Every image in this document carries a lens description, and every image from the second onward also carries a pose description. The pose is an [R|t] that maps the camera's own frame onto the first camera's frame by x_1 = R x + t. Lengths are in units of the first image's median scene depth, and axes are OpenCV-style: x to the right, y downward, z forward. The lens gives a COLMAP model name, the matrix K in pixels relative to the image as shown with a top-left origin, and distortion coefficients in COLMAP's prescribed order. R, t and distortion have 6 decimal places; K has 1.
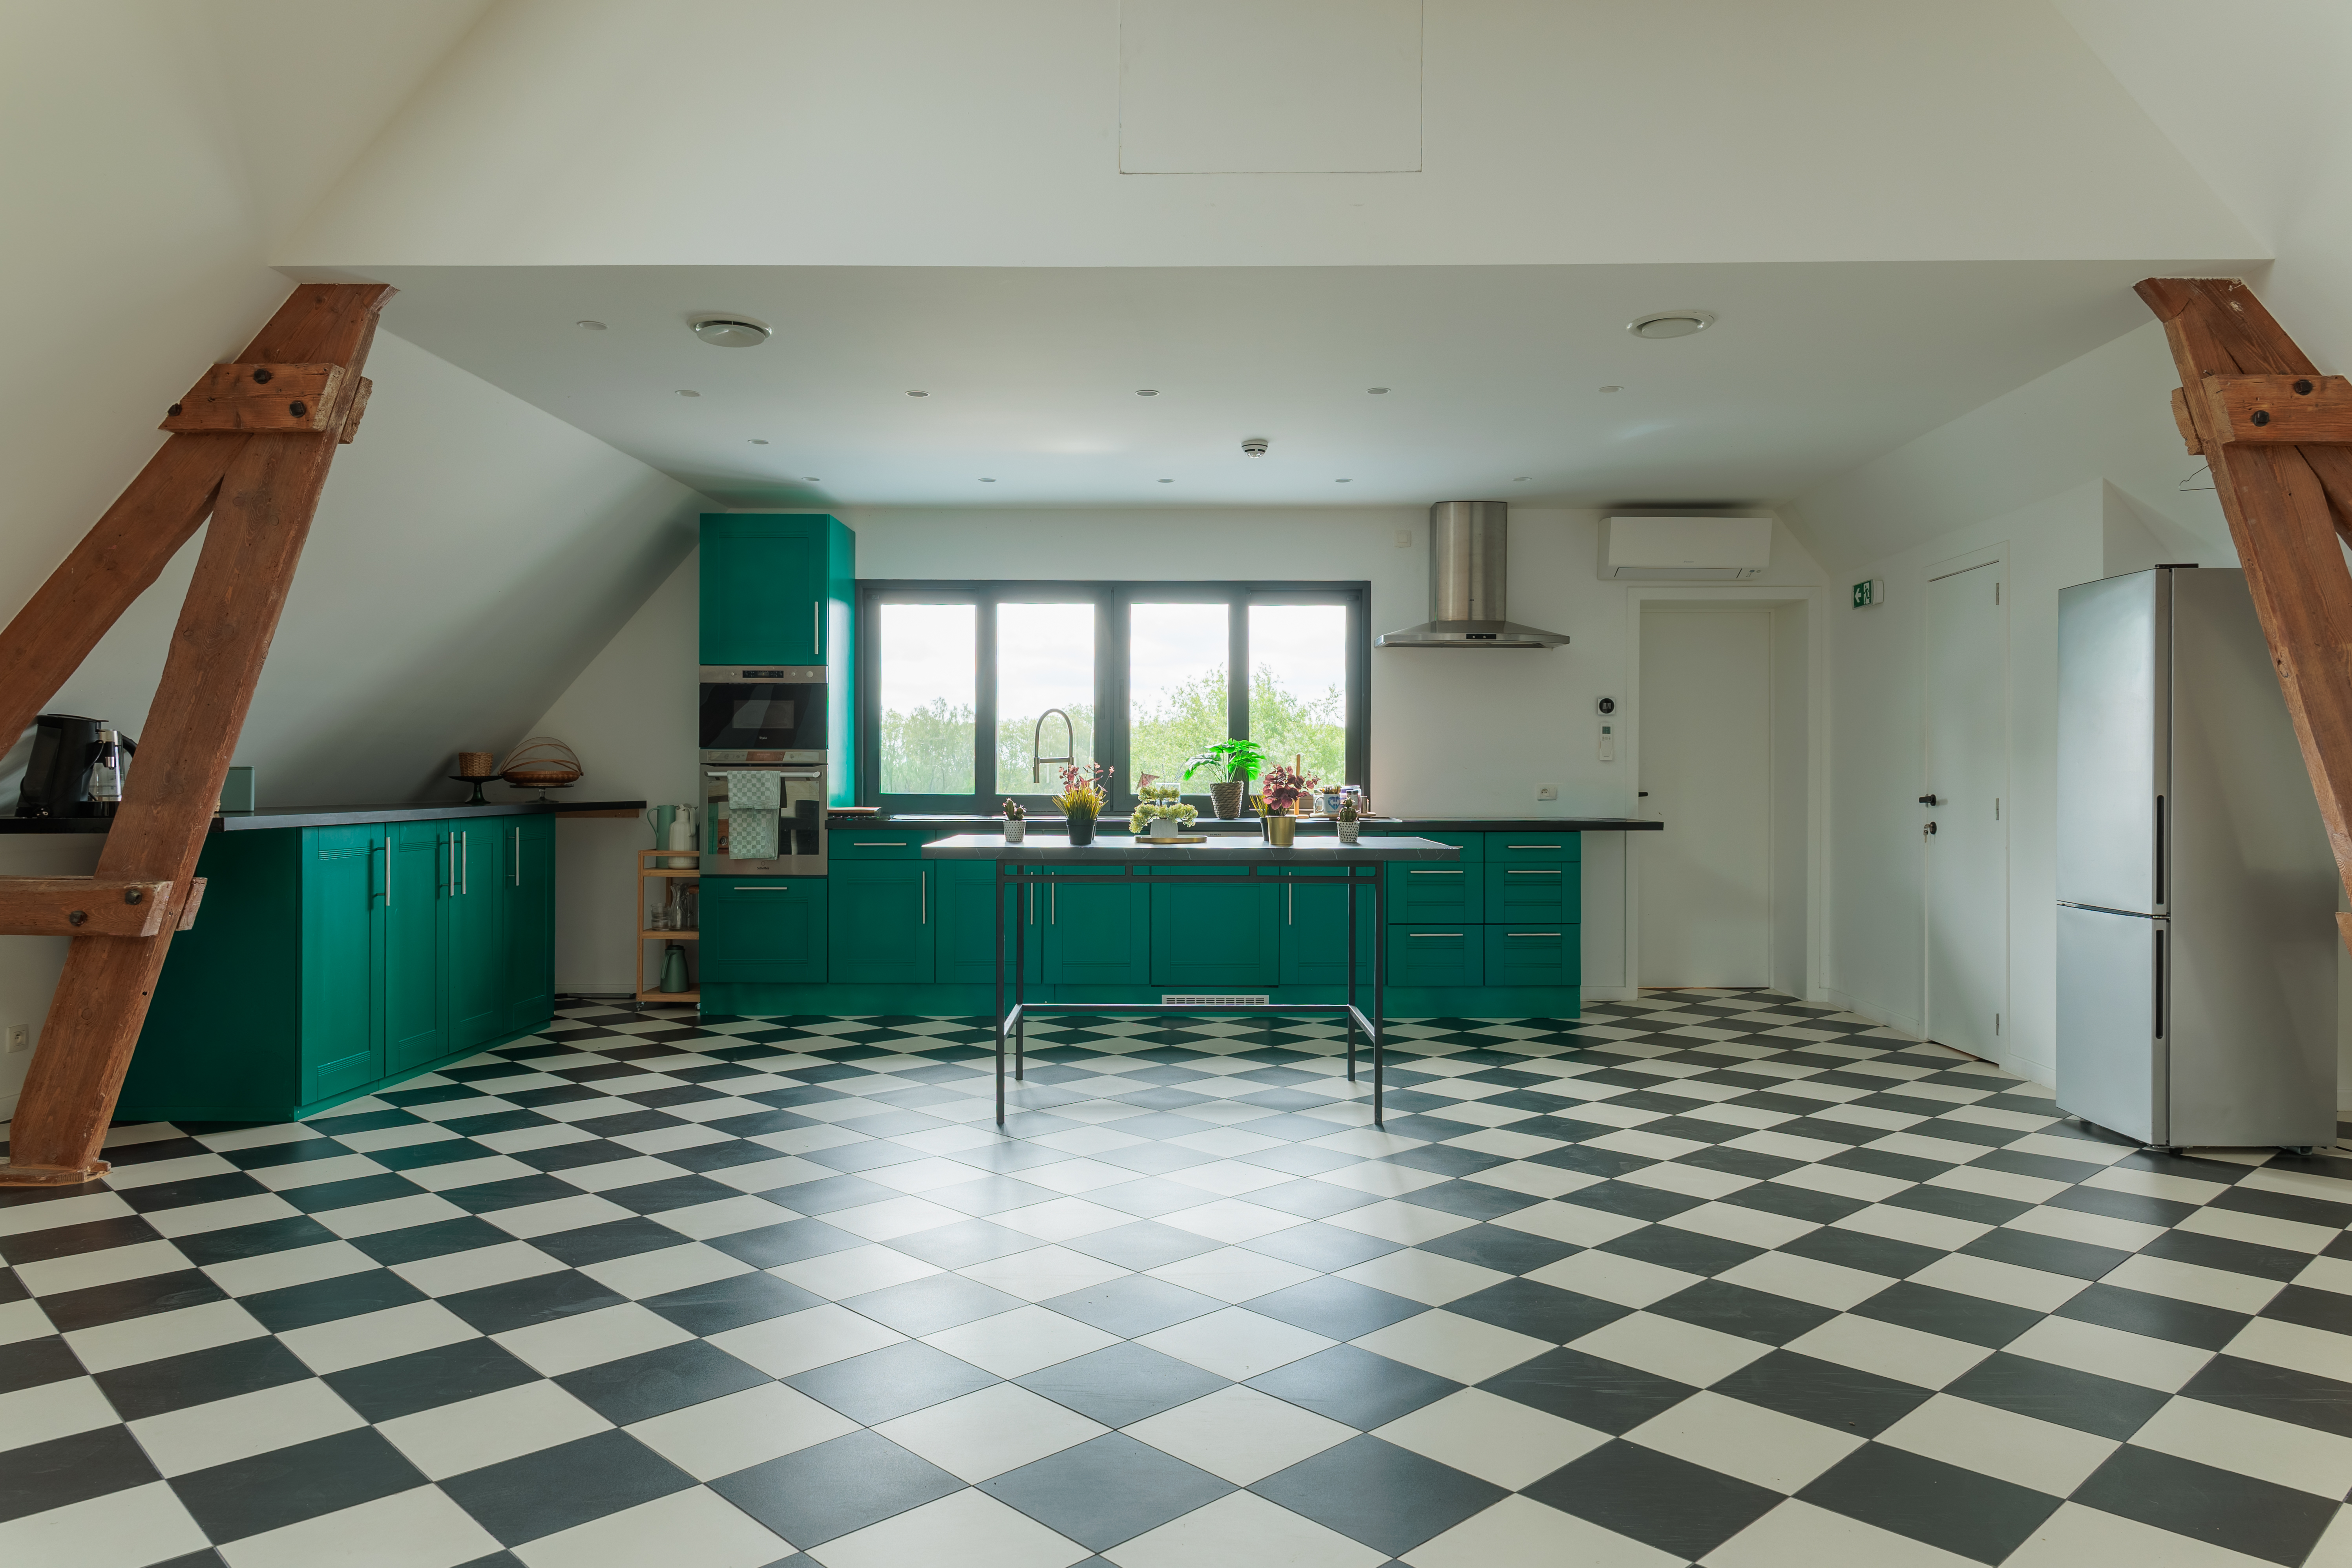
lens RADIAL K [[1513.1, 0, 1176.0], [0, 1513.1, 784.0], [0, 0, 1]] dist [0.000733, -0.001276]
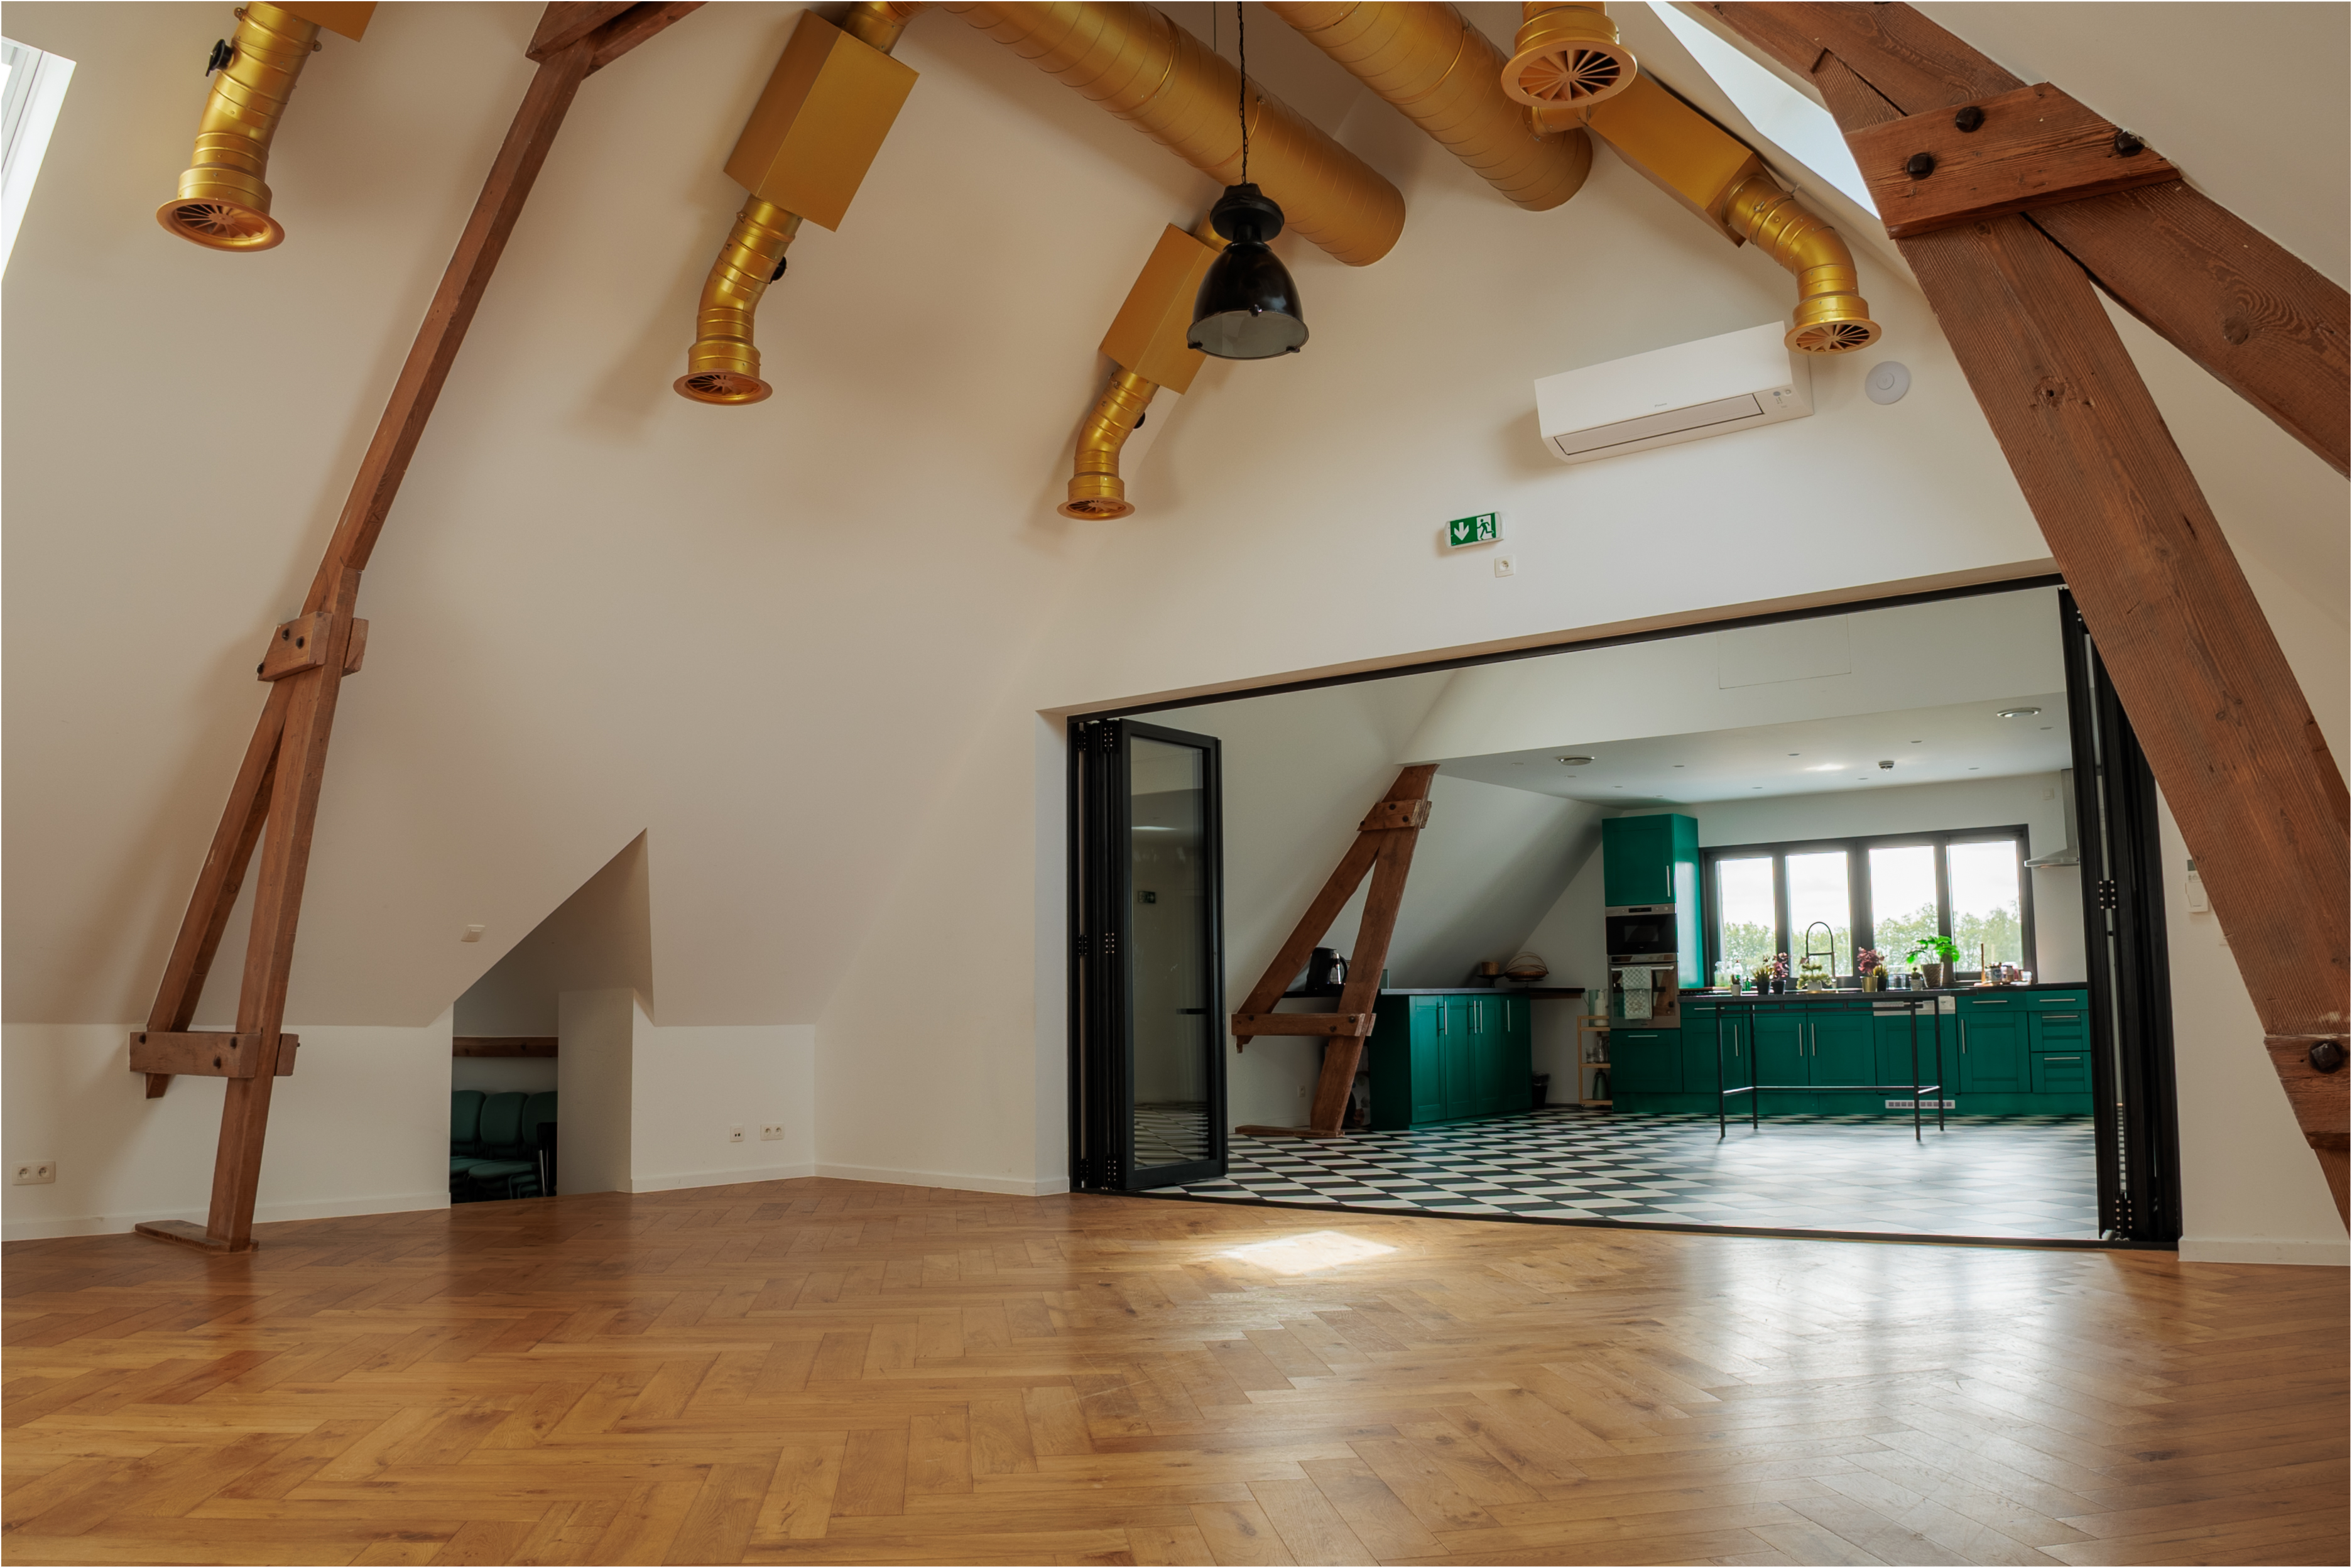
lens RADIAL K [[1725.8, 0, 1176.0], [0, 1725.8, 784.0], [0, 0, 1]] dist [-0.136486, 0.005998]
pose [[0.797528, -0.090718, -0.596422, 0.475337], [0.010742, 0.990608, -0.136311, 0.043752], [0.603186, 0.102305, 0.791012, -0.861346]]
